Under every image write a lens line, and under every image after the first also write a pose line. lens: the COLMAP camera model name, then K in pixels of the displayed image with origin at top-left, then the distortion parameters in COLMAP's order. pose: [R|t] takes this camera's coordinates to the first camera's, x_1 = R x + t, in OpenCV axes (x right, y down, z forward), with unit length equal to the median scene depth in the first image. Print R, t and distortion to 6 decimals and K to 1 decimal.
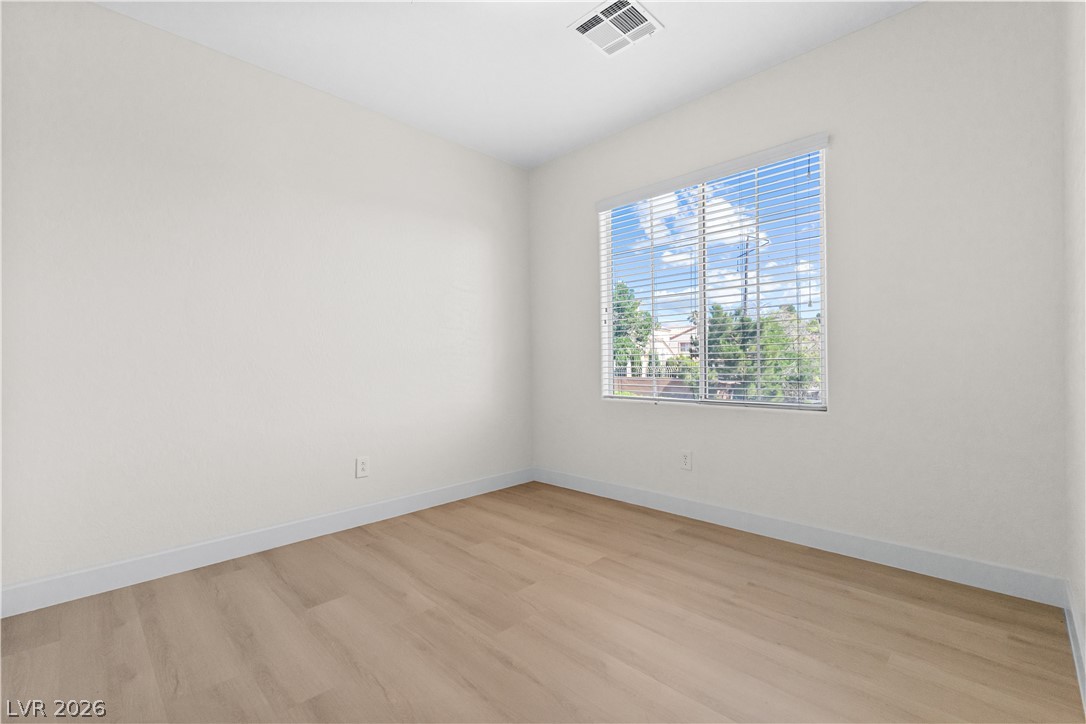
lens RADIAL K [[477.1, 0, 542.4], [0, 477.1, 360.3], [0, 0, 1]] dist [-0.003557, -0.000008]
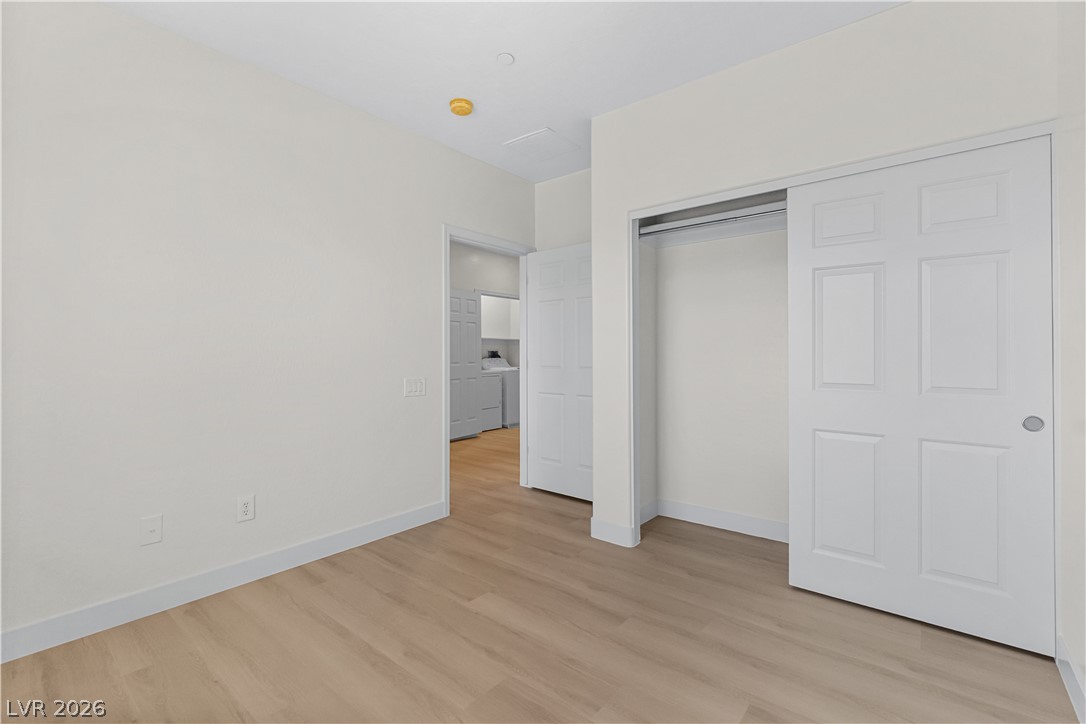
lens RADIAL K [[477.1, 0, 543.0], [0, 477.1, 360.0], [0, 0, 1]] dist [-0.003557, -0.000008]
pose [[-0.994562, 0.014712, -0.103099, -0.090300], [0.014147, 0.999881, 0.006212, -0.074588], [0.103178, 0.004719, -0.994652, 2.086273]]
